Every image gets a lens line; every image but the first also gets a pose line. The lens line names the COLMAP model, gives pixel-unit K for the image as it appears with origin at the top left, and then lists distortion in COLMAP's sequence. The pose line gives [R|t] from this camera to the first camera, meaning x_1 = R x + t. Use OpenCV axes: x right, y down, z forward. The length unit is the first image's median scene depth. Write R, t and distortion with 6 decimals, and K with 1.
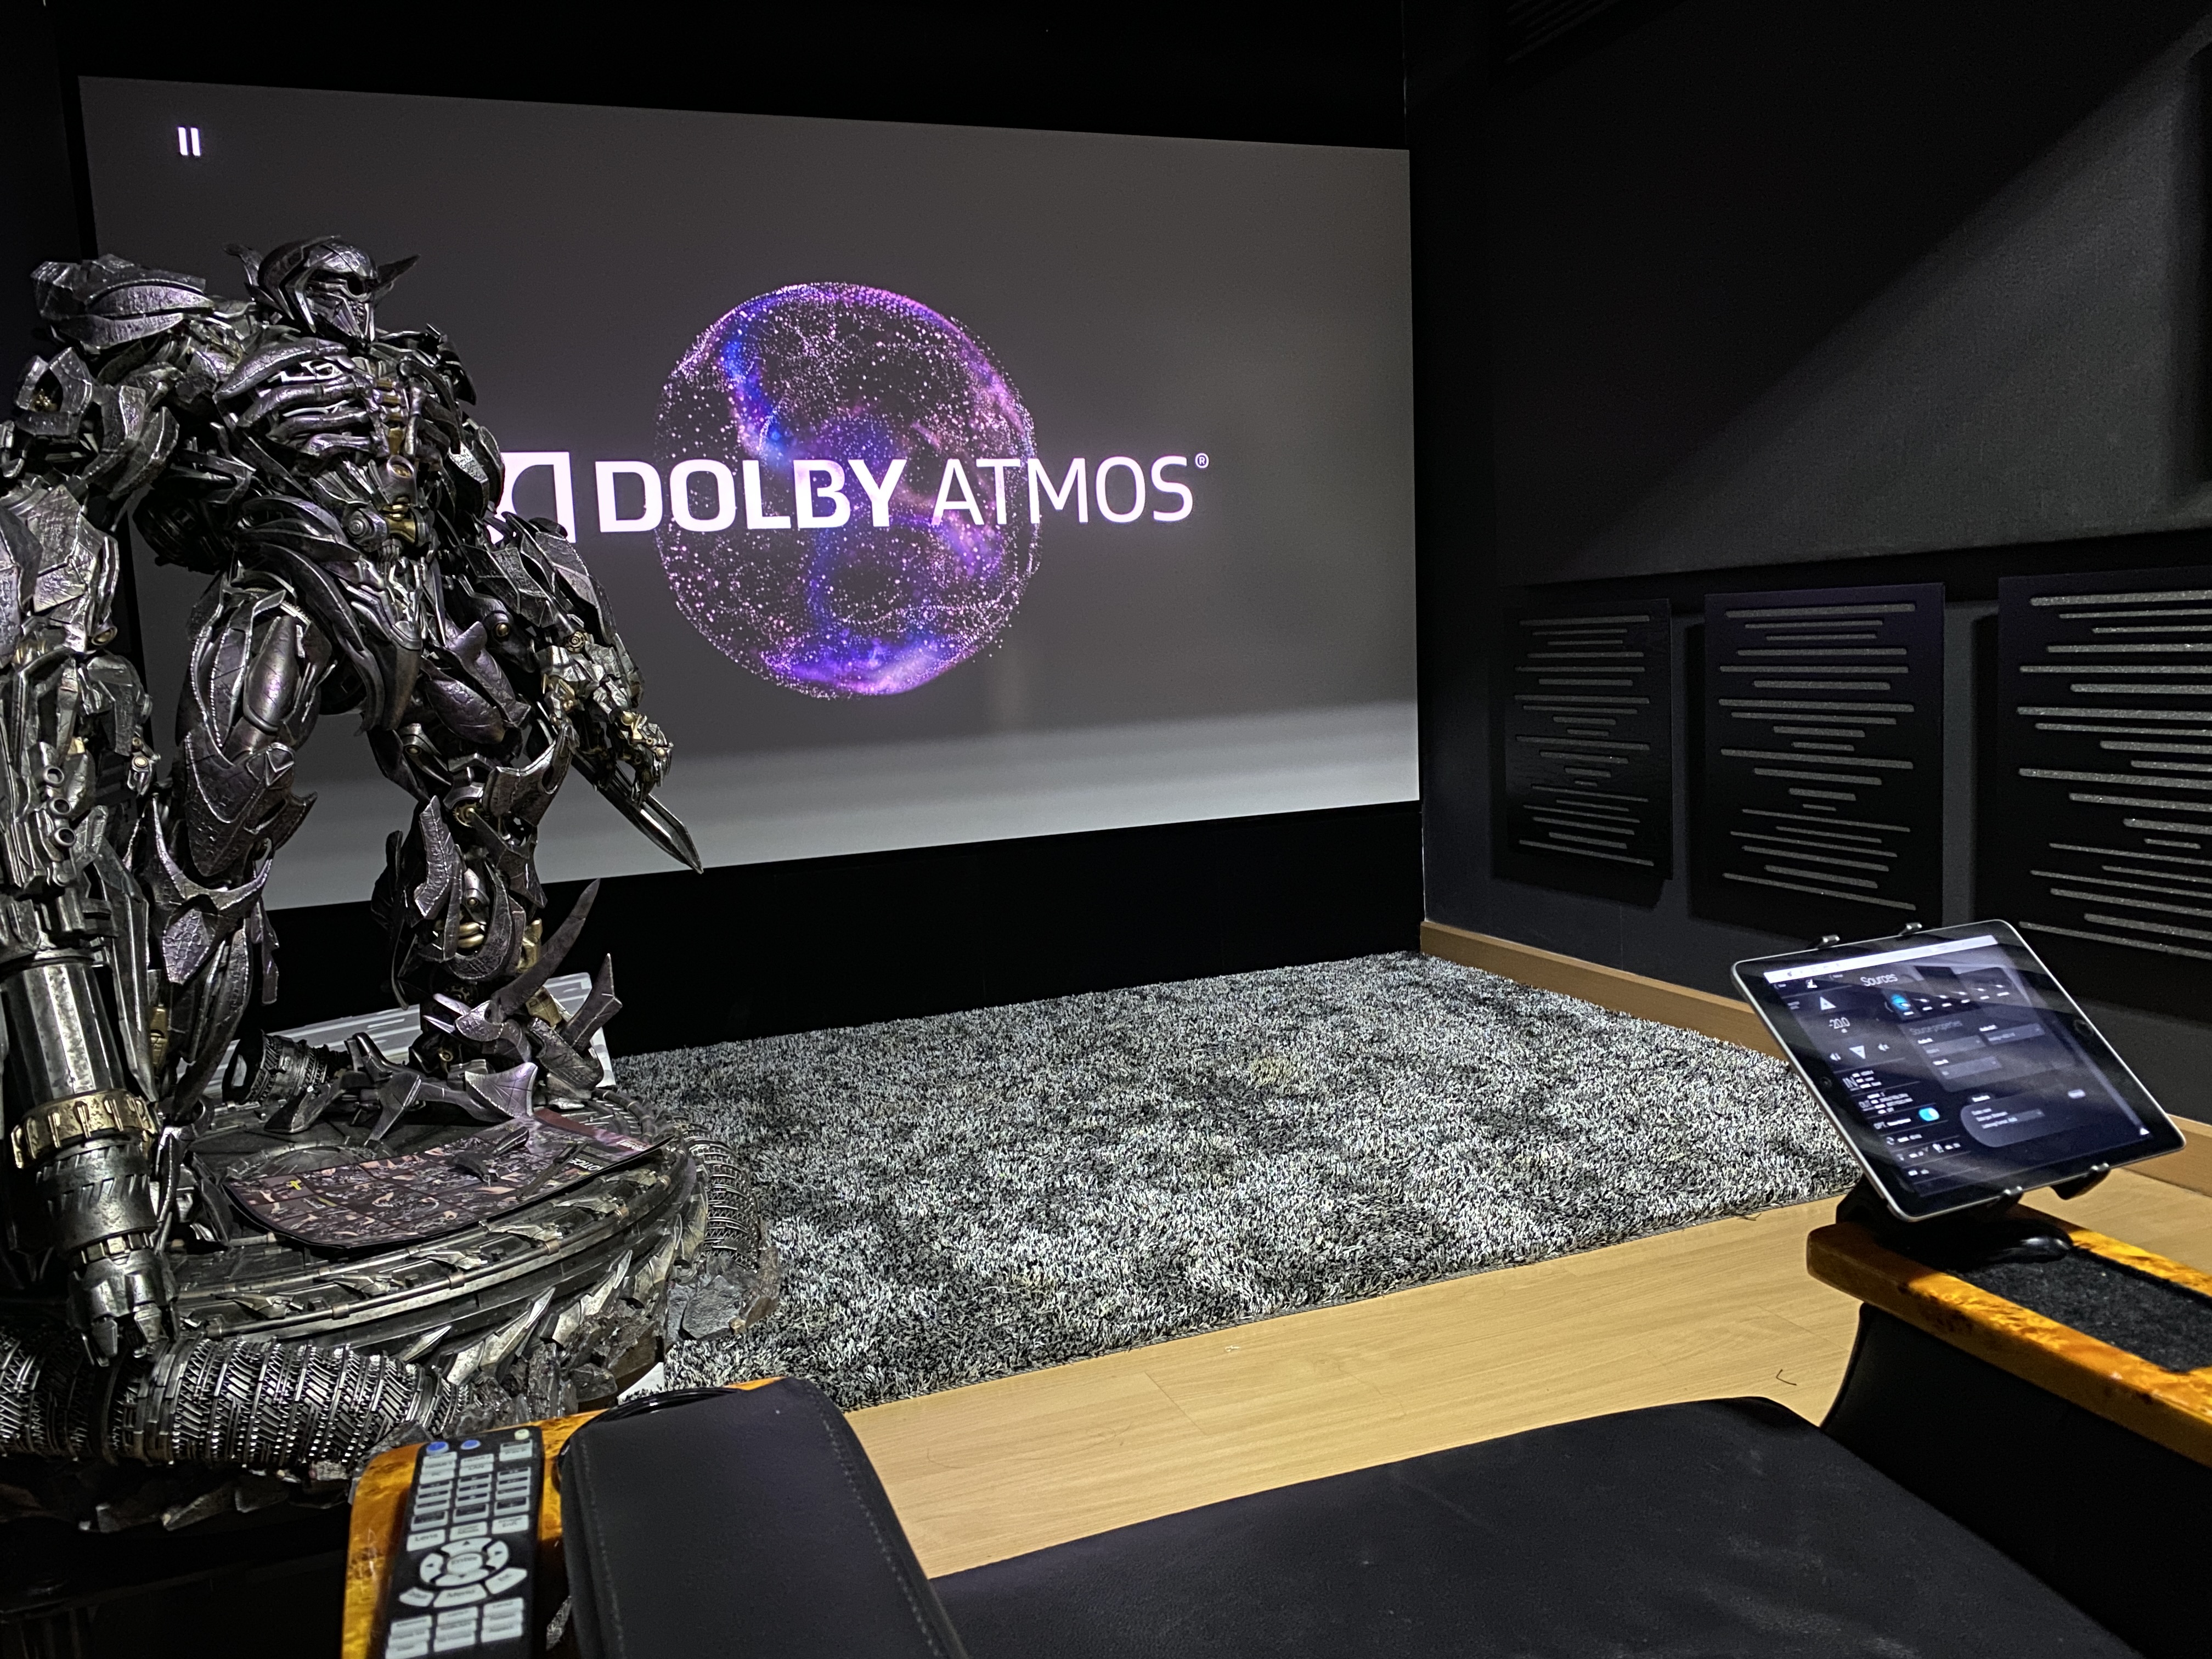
lens RADIAL K [[1671.2, 0, 1098.1], [0, 1671.2, 819.0], [0, 0, 1]] dist [0.028019, -0.003855]
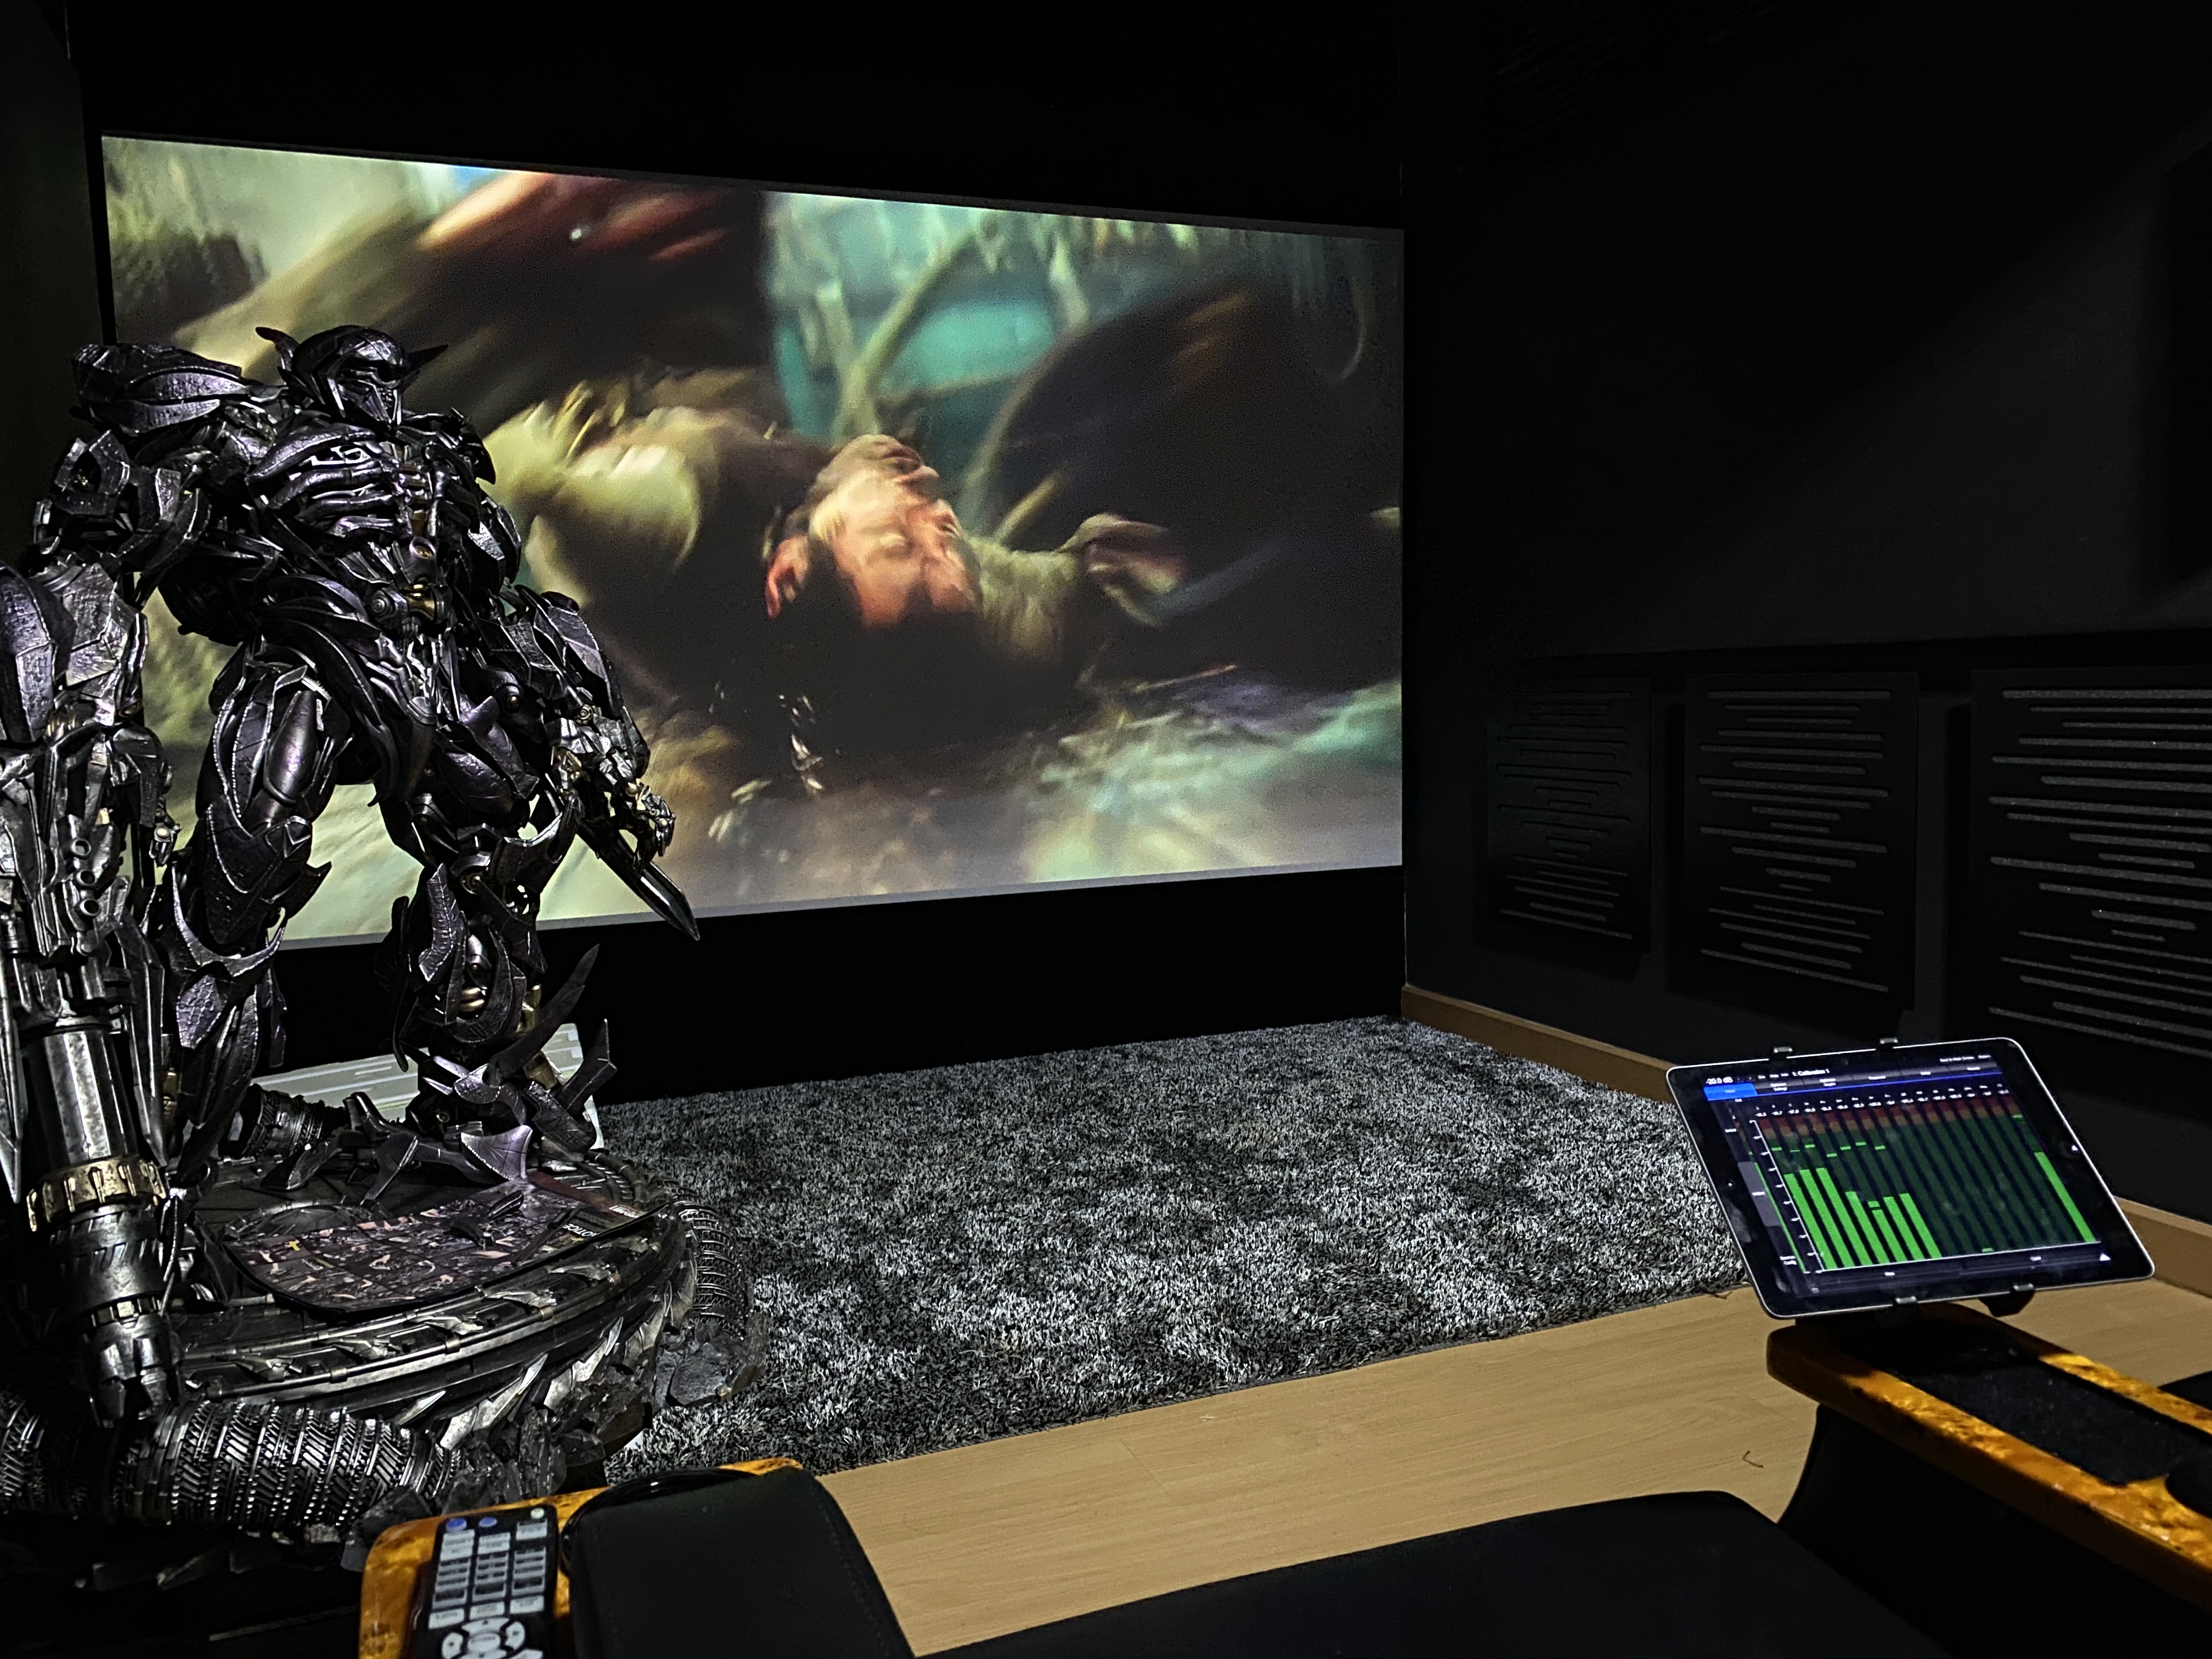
lens RADIAL K [[1677.1, 0, 1101.1], [0, 1677.1, 823.4], [0, 0, 1]] dist [0.032383, -0.009498]
pose [[0.999645, 0.024095, 0.011348, -0.005676], [-0.023810, 0.999414, -0.024610, -0.020887], [-0.011935, 0.024331, 0.999633, -0.029457]]
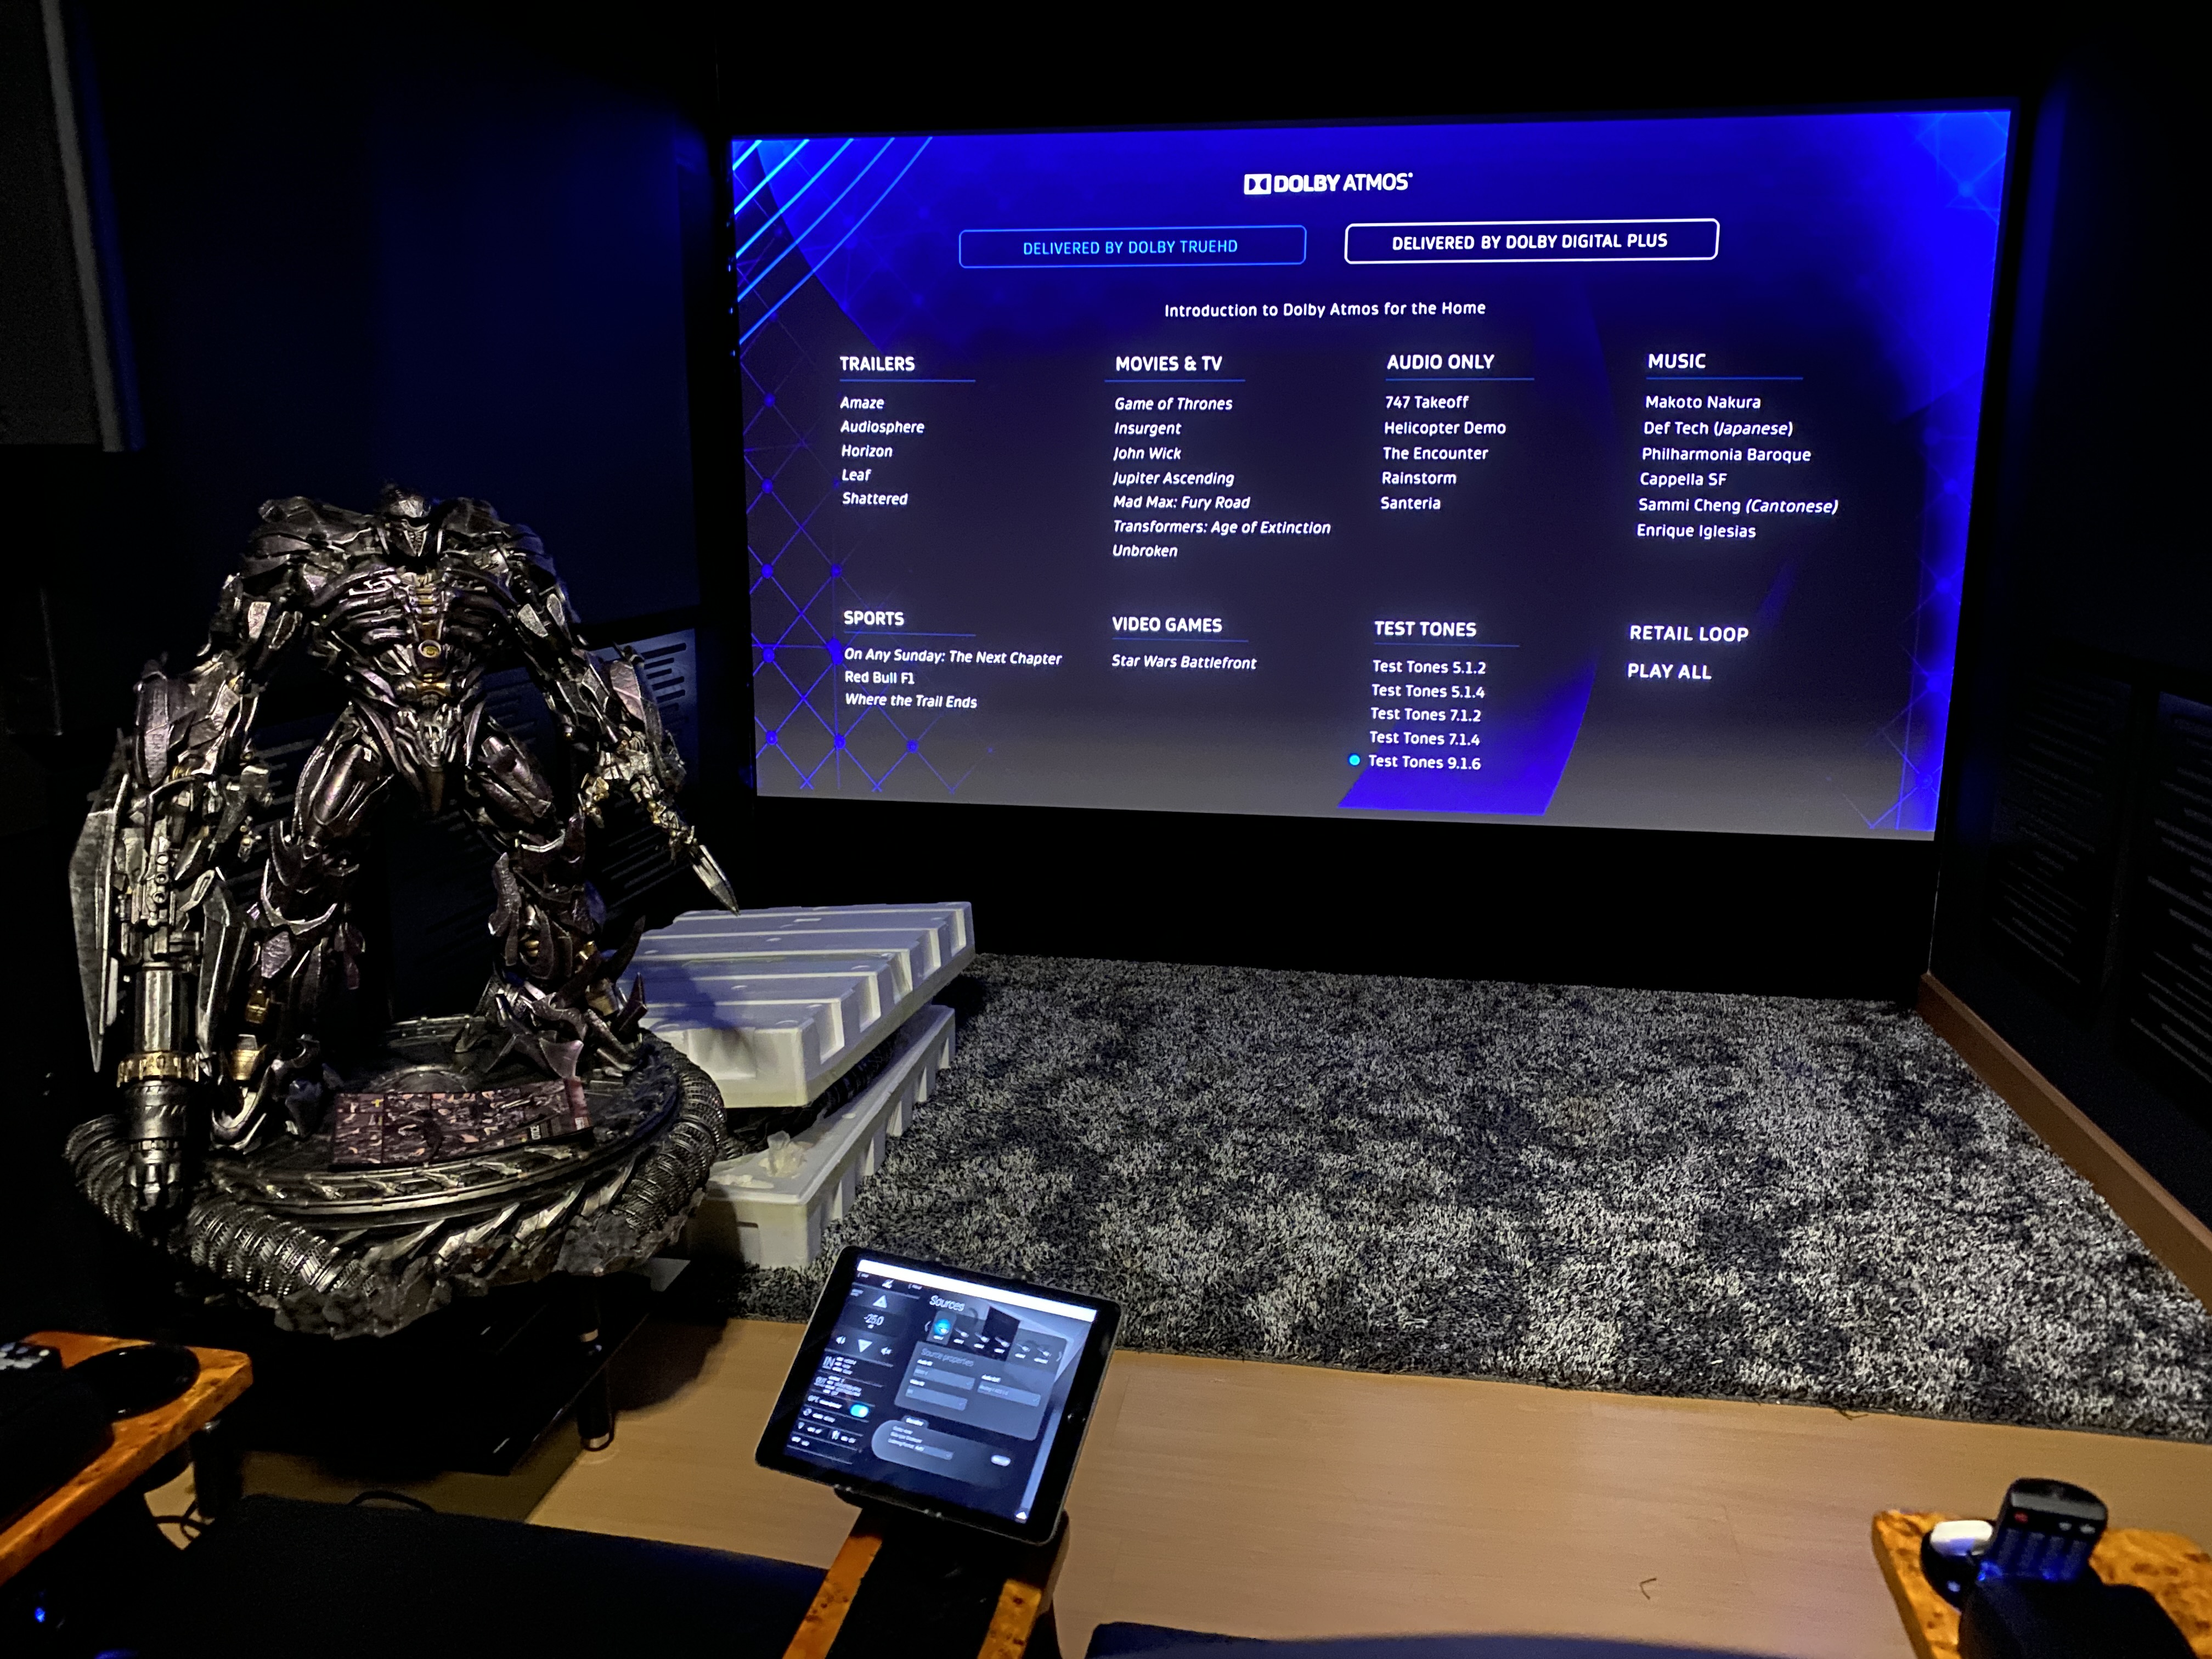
lens RADIAL K [[1682.0, 0, 1100.0], [0, 1682.0, 837.0], [0, 0, 1]] dist [0.028038, -0.023843]
pose [[0.862154, 0.162684, -0.479817, 0.675270], [-0.105957, 0.983999, 0.143242, -0.266174], [0.495443, -0.072657, 0.865597, 0.009978]]
